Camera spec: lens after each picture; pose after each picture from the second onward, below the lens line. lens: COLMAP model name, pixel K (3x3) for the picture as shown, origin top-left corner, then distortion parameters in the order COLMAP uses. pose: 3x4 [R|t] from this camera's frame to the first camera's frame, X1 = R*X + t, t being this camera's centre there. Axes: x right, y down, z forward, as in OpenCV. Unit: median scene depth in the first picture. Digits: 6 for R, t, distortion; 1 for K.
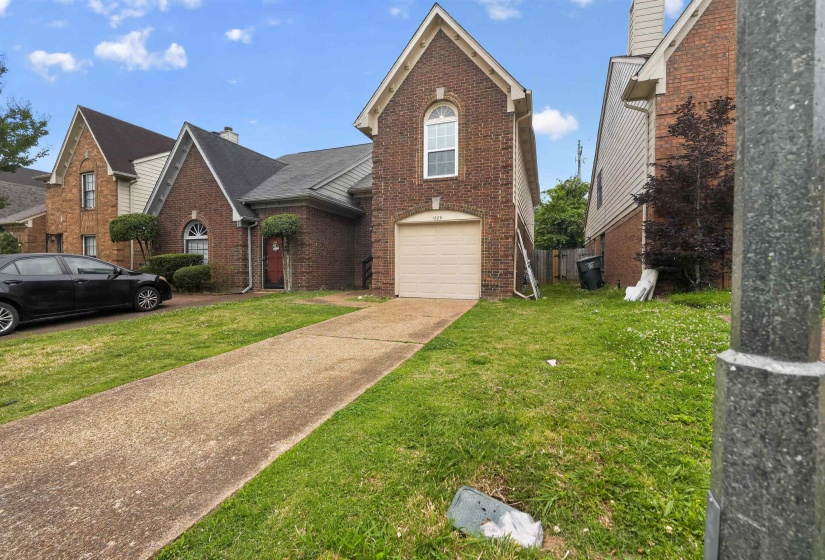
lens RADIAL K [[377.1, 0, 412.1], [0, 377.1, 284.0], [0, 0, 1]] dist [-0.019895, 0.002542]
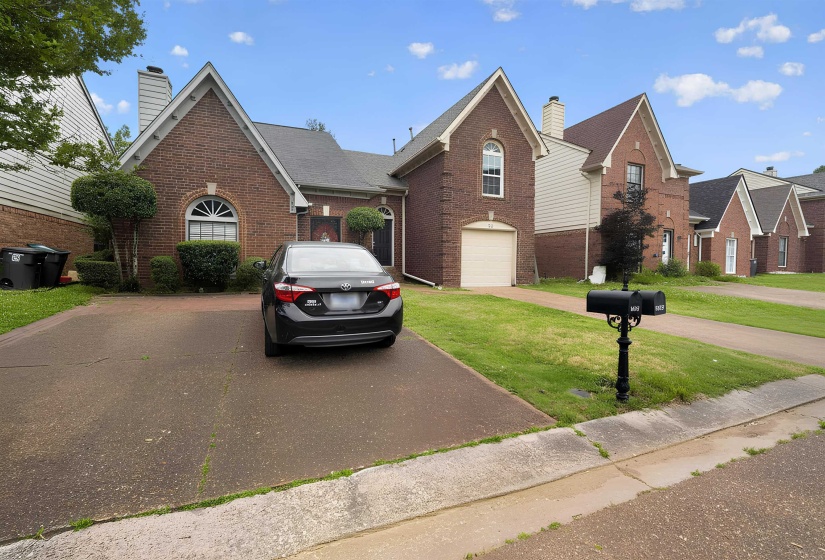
lens RADIAL K [[377.1, 0, 417.3], [0, 377.1, 280.1], [0, 0, 1]] dist [-0.019895, 0.002542]
pose [[0.717616, -0.020301, 0.696143, -1.041659], [0.014275, 0.999794, 0.014440, -0.008497], [-0.696293, -0.000425, 0.717758, 0.225273]]
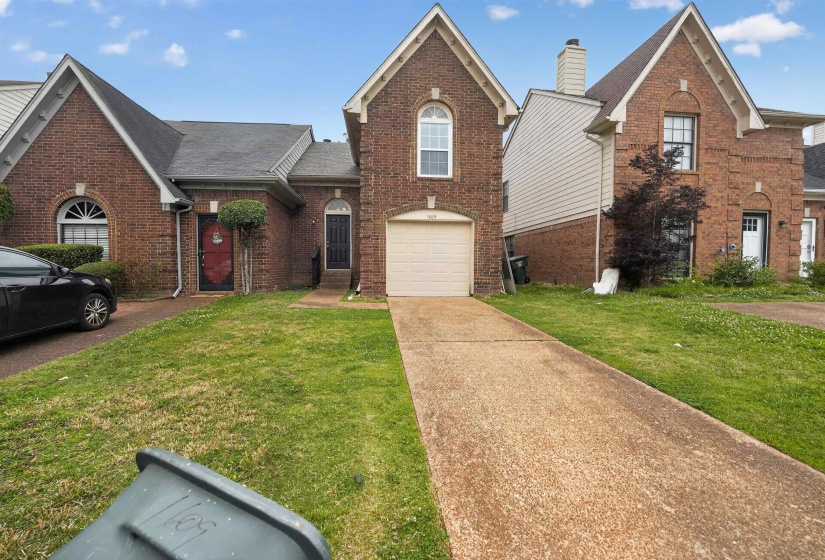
lens RADIAL K [[377.1, 0, 415.1], [0, 377.1, 282.2], [0, 0, 1]] dist [-0.019895, 0.002542]
pose [[0.896394, -0.015371, 0.442992, -0.420325], [0.011078, 0.999863, 0.012277, -0.013418], [-0.443120, -0.006098, 0.896441, 0.113921]]
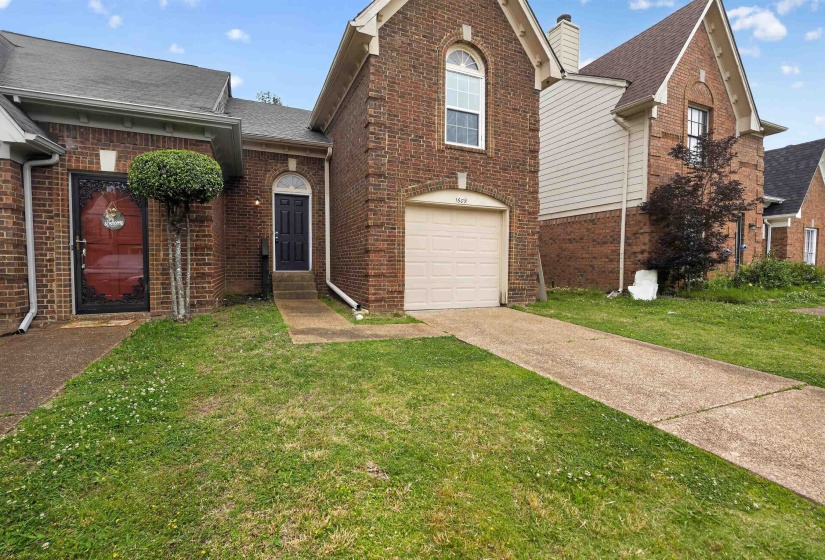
lens RADIAL K [[377.1, 0, 417.7], [0, 377.1, 282.0], [0, 0, 1]] dist [-0.019895, 0.002542]
pose [[0.714383, -0.028975, 0.699155, -0.514149], [0.018392, 0.999575, 0.022633, -0.033597], [-0.699514, -0.003310, 0.714612, 0.527529]]
